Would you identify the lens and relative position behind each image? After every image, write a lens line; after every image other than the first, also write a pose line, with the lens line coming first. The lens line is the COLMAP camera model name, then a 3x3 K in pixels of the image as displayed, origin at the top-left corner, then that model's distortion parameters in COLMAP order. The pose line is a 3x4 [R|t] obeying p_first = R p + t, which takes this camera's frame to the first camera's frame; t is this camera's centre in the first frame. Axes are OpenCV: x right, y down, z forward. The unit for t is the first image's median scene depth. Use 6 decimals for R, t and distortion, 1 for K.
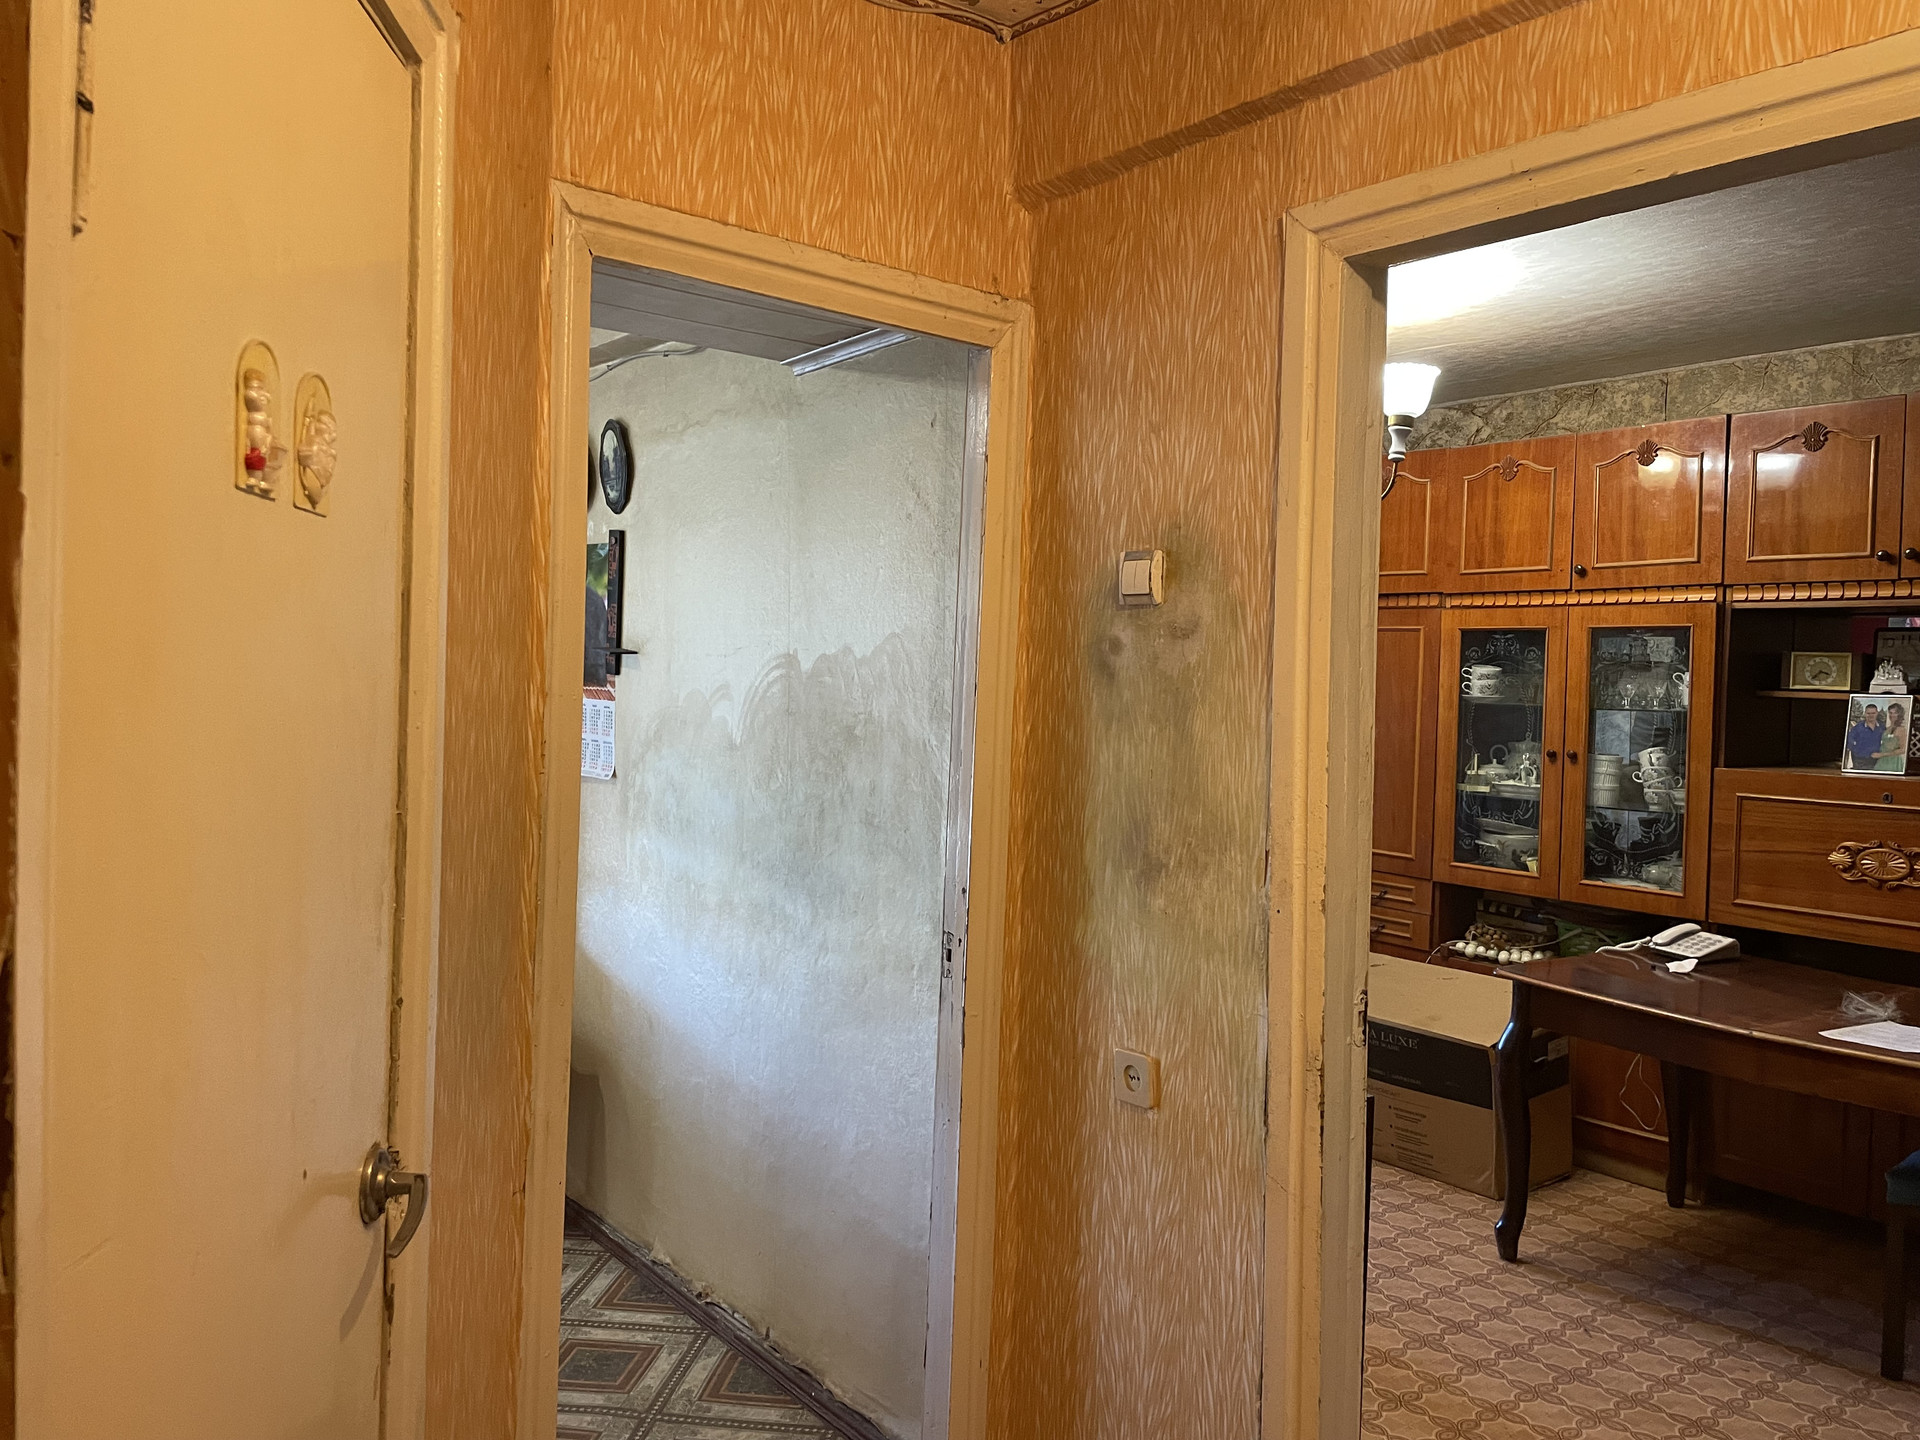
lens RADIAL K [[1454.4, 0, 958.6], [0, 1454.4, 730.5], [0, 0, 1]] dist [0.092053, -0.117823]
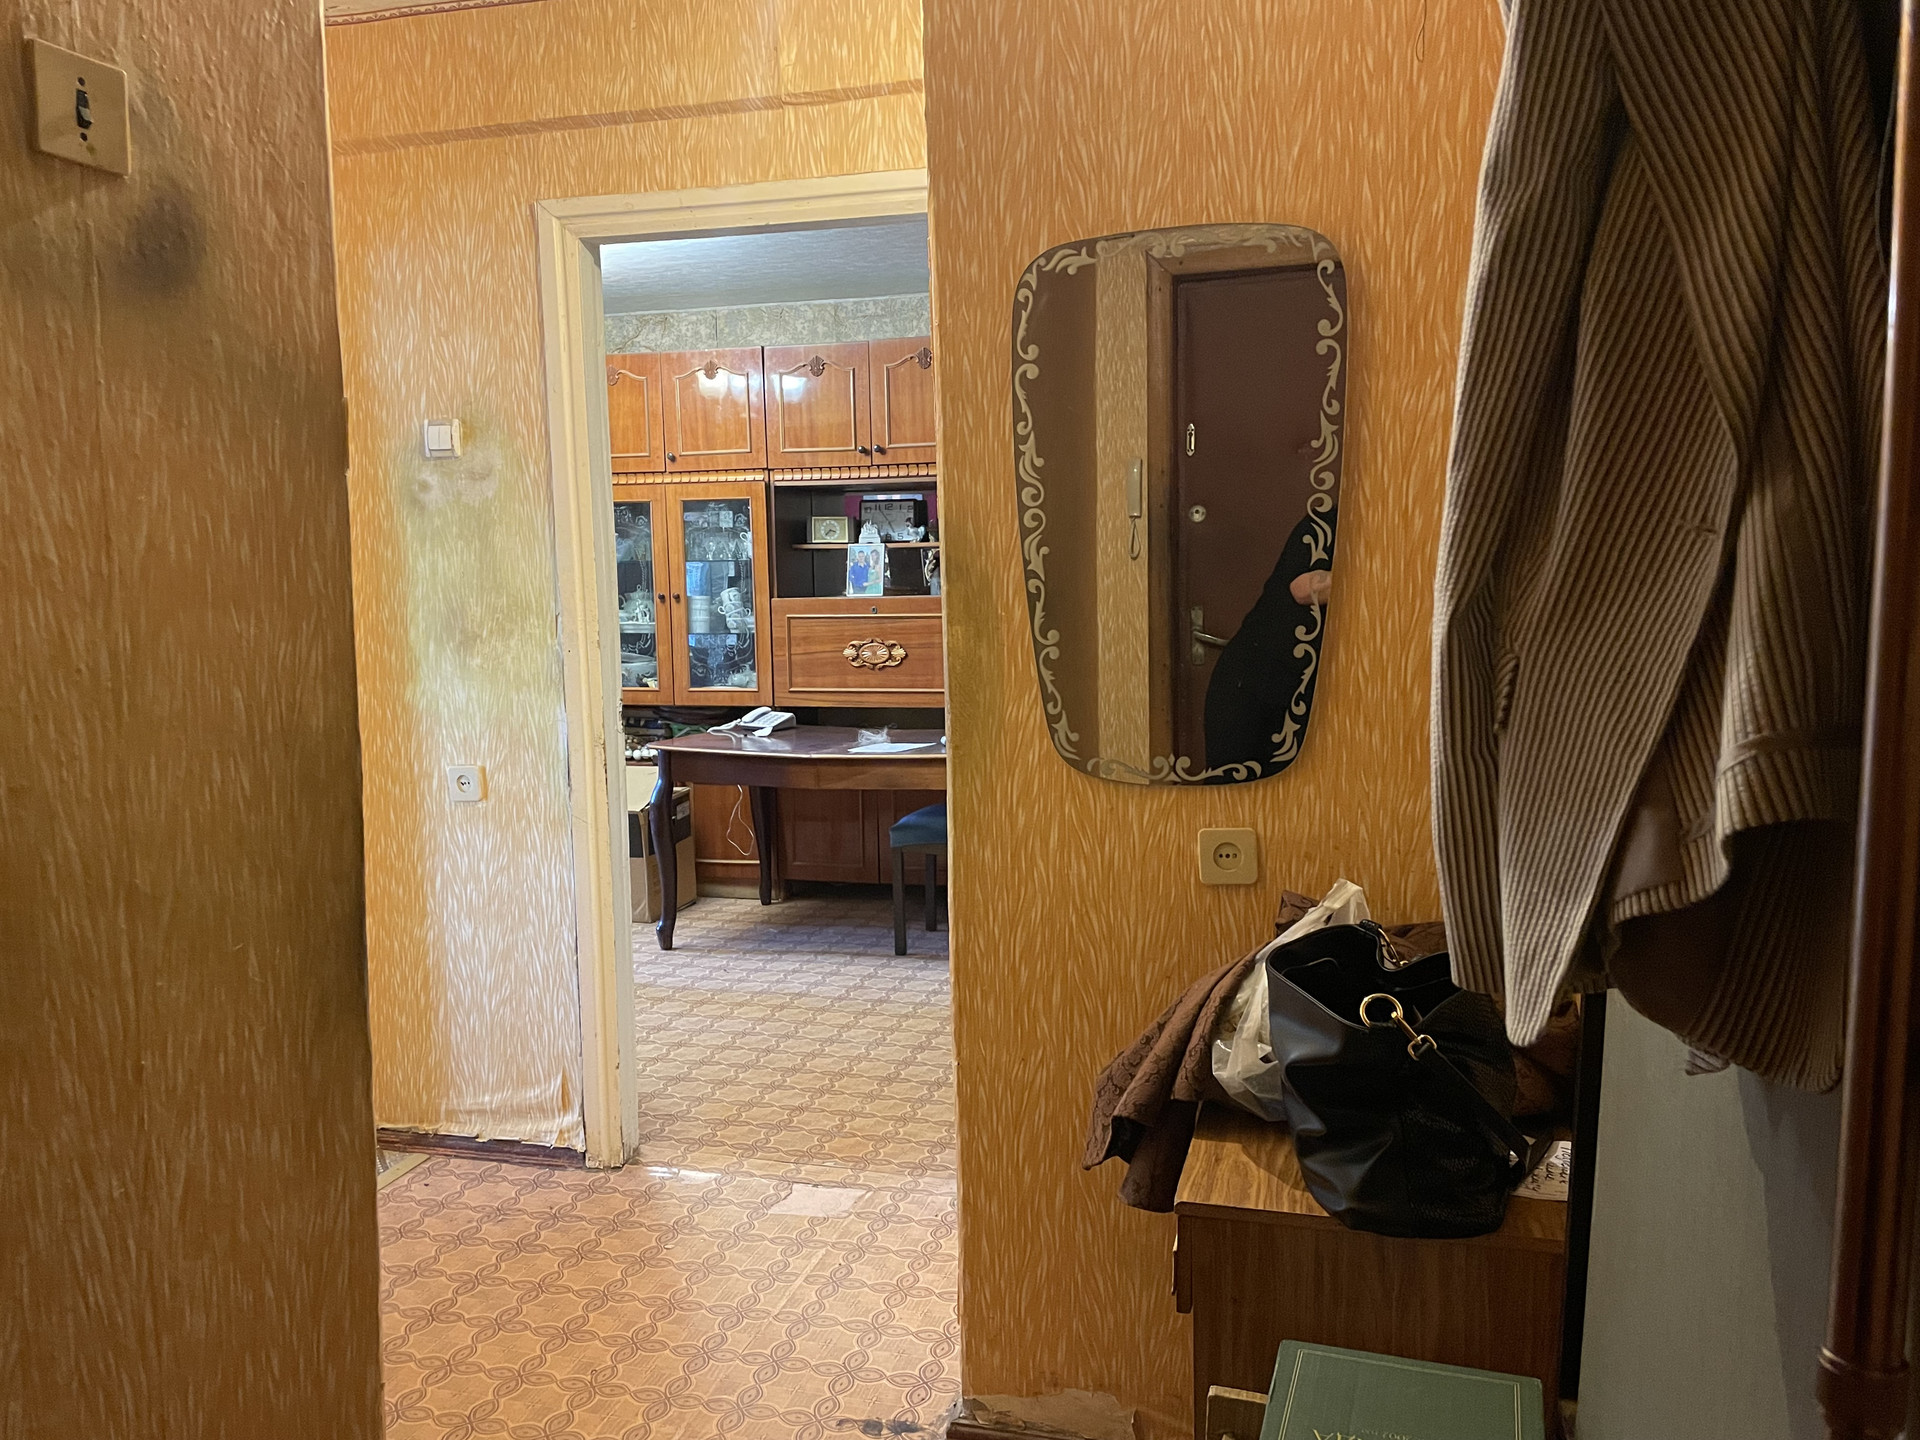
lens RADIAL K [[1454.4, 0, 964.7], [0, 1454.4, 732.8], [0, 0, 1]] dist [0.092053, -0.117823]
pose [[0.806333, -0.092456, 0.584190, -0.222112], [0.054223, 0.995103, 0.082647, 0.061413], [-0.588970, -0.034965, 0.807398, -0.324679]]
